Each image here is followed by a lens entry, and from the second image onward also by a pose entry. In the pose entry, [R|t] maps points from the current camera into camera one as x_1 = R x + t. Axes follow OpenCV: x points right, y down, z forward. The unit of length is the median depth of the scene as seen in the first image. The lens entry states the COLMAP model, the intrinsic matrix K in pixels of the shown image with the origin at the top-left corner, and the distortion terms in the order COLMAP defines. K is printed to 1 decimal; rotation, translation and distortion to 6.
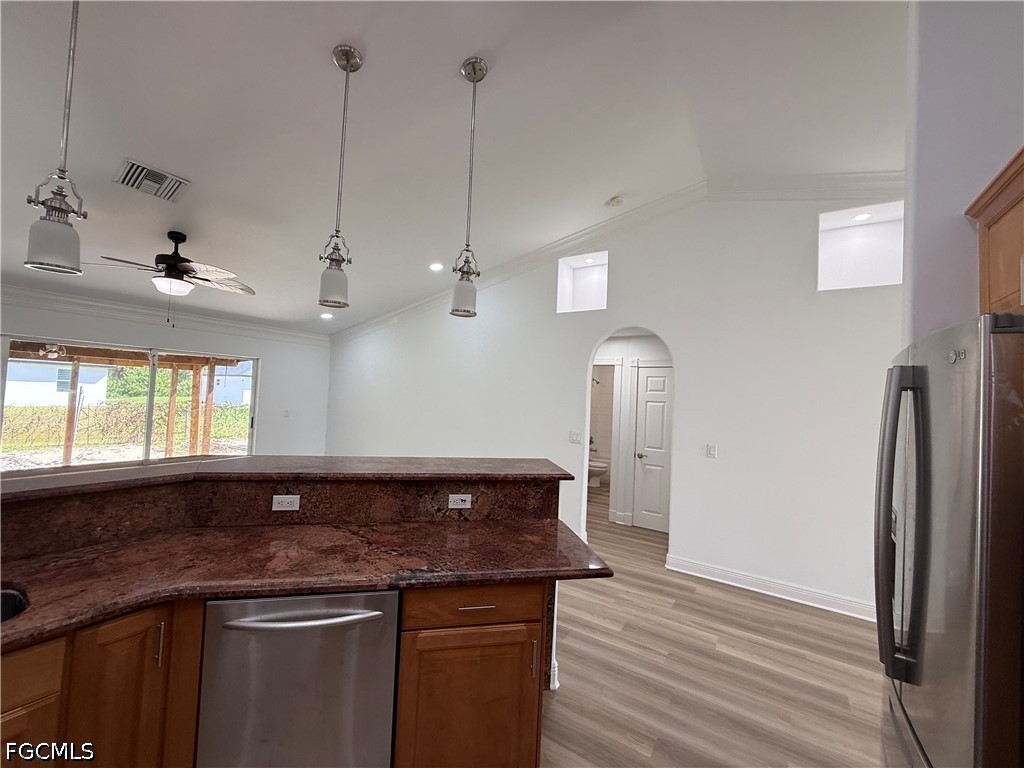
lens RADIAL K [[408.8, 0, 511.8], [0, 408.8, 383.8], [0, 0, 1]] dist [-0.000446, 0.000797]
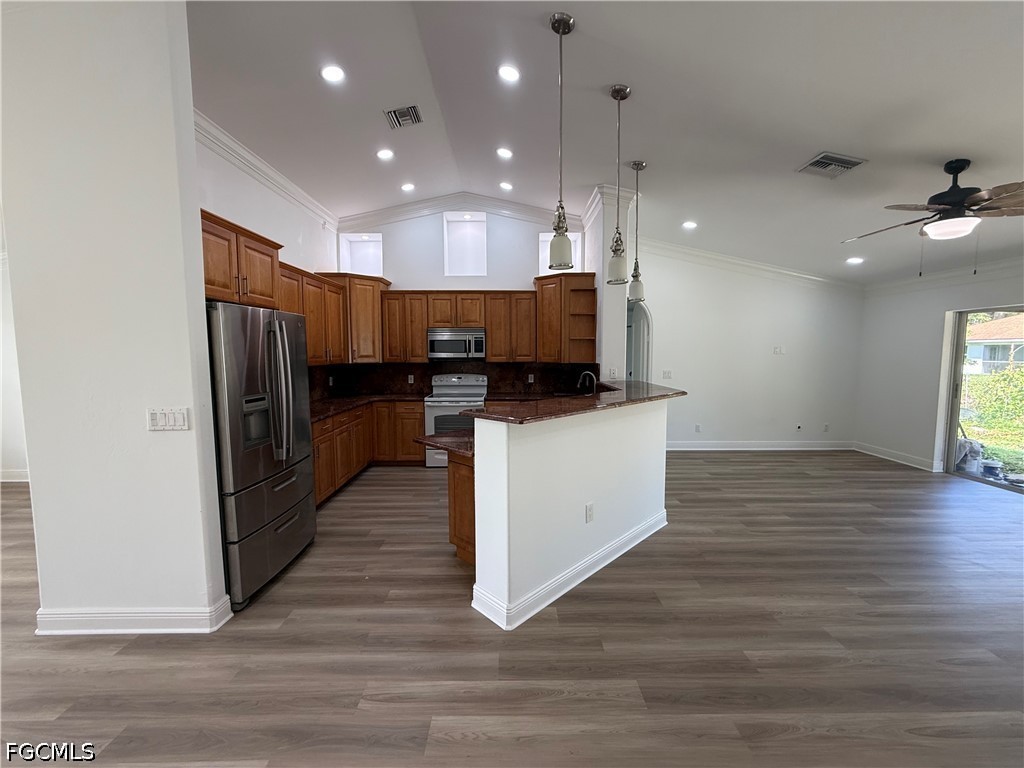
lens RADIAL K [[408.8, 0, 512.5], [0, 408.8, 384.1], [0, 0, 1]] dist [-0.000446, 0.000797]
pose [[-0.832417, 0.002142, -0.554145, 0.586748], [-0.016161, 0.999473, 0.028141, 0.111190], [0.553914, 0.032381, -0.831944, 1.825357]]
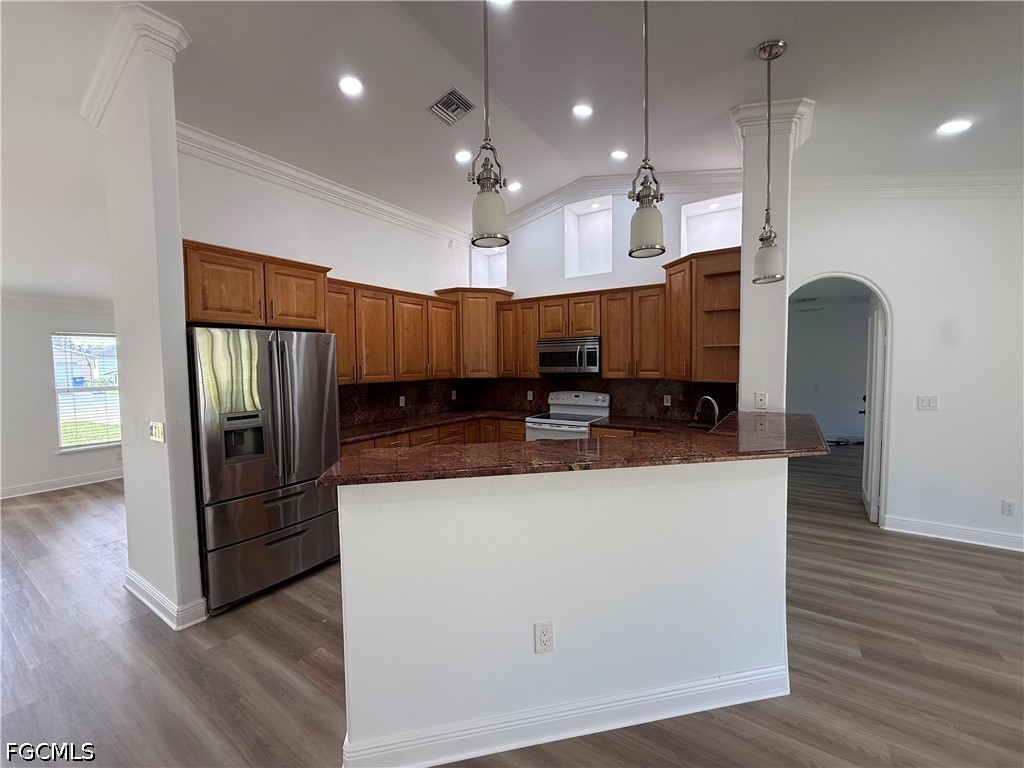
lens RADIAL K [[408.8, 0, 511.5], [0, 408.8, 384.0], [0, 0, 1]] dist [-0.000446, 0.000797]
pose [[-0.999493, -0.031815, 0.001055, -0.163154], [-0.031790, 0.999319, 0.018714, 0.058463], [-0.001649, 0.018671, -0.999824, 1.689323]]
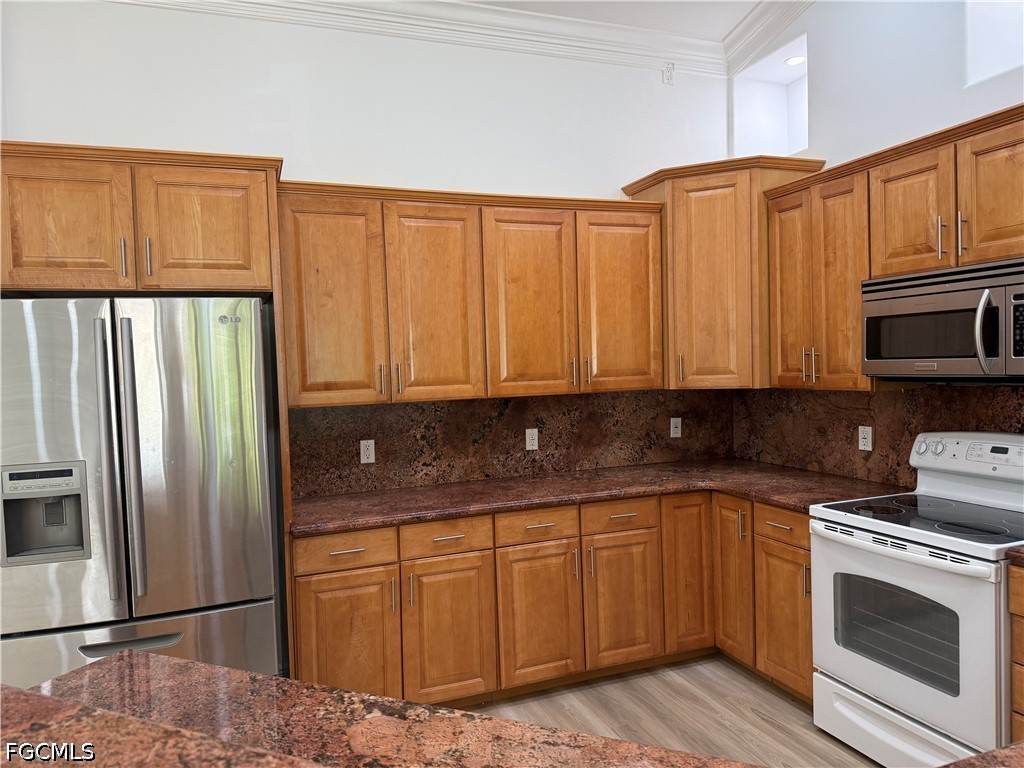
lens RADIAL K [[717.4, 0, 514.0], [0, 717.4, 390.6], [0, 0, 1]] dist [0.090529, -0.126428]
pose [[-0.814994, -0.040149, 0.578077, -0.527625], [-0.022036, 0.999023, 0.038318, 0.026427], [-0.579051, 0.018491, -0.815082, 1.024614]]
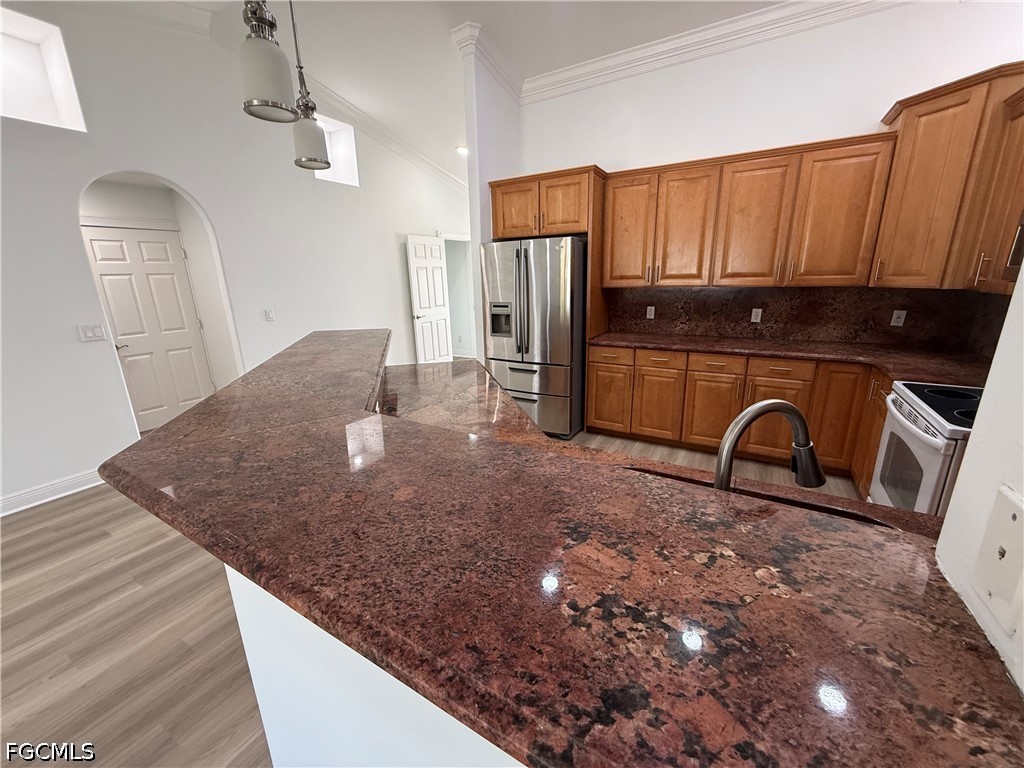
lens RADIAL K [[408.8, 0, 511.6], [0, 408.8, 382.9], [0, 0, 1]] dist [-0.000446, 0.000797]
pose [[-0.052695, -0.301522, 0.952002, -1.050956], [-0.010593, 0.953442, 0.301392, -0.003959], [-0.998554, 0.005797, -0.053436, 0.638557]]
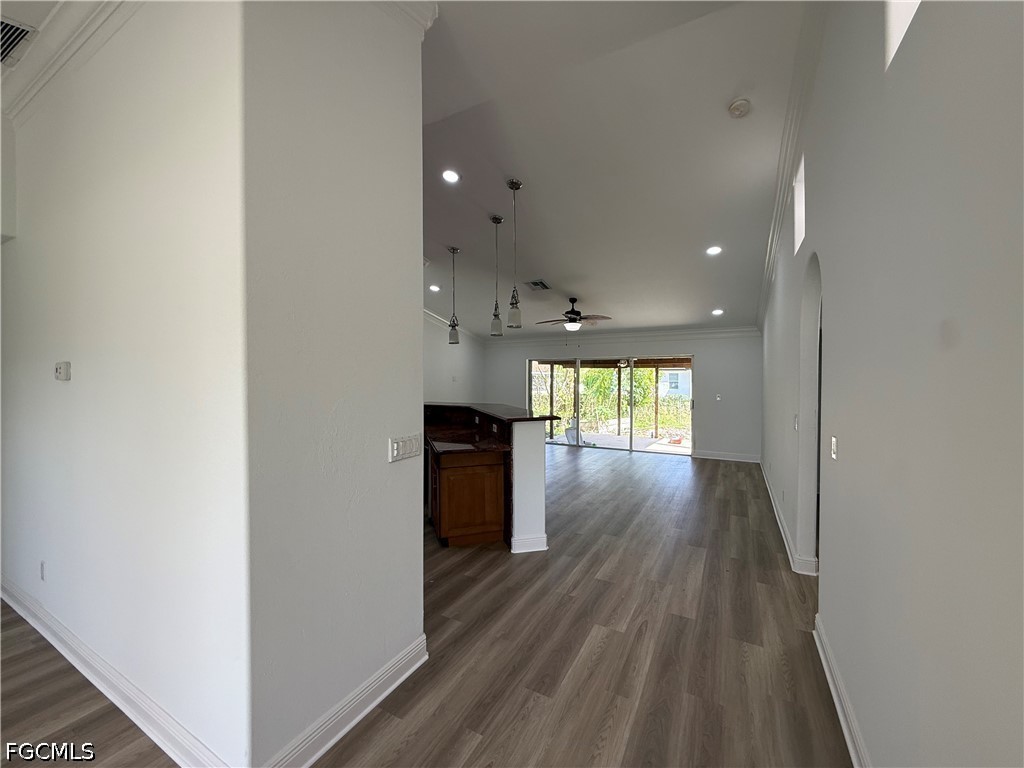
lens RADIAL K [[408.8, 0, 513.9], [0, 408.8, 383.3], [0, 0, 1]] dist [-0.000446, 0.000797]
pose [[0.084261, -0.032691, -0.995907, 1.607374], [0.033485, 0.998990, -0.029959, 0.121592], [0.995881, -0.030823, 0.085270, 0.827361]]
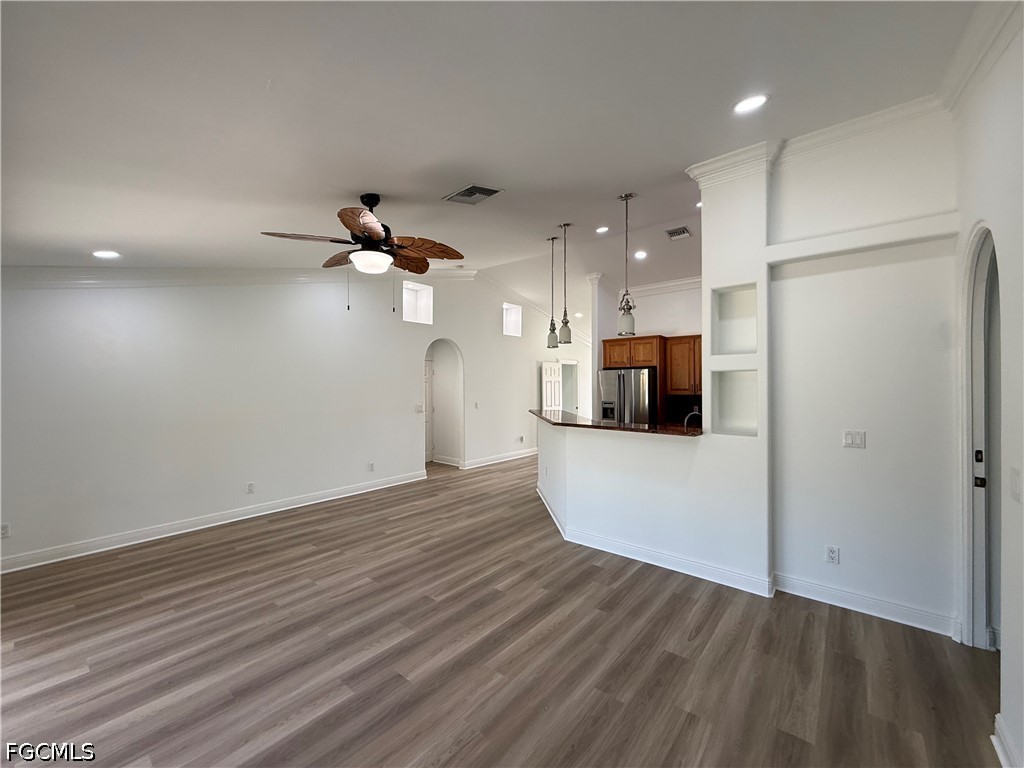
lens RADIAL K [[408.8, 0, 510.7], [0, 408.8, 383.8], [0, 0, 1]] dist [-0.000446, 0.000797]
pose [[0.118432, -0.043628, 0.992003, -2.414918], [-0.022863, 0.998650, 0.046650, -0.068434], [-0.992699, -0.028206, 0.117275, 0.947906]]
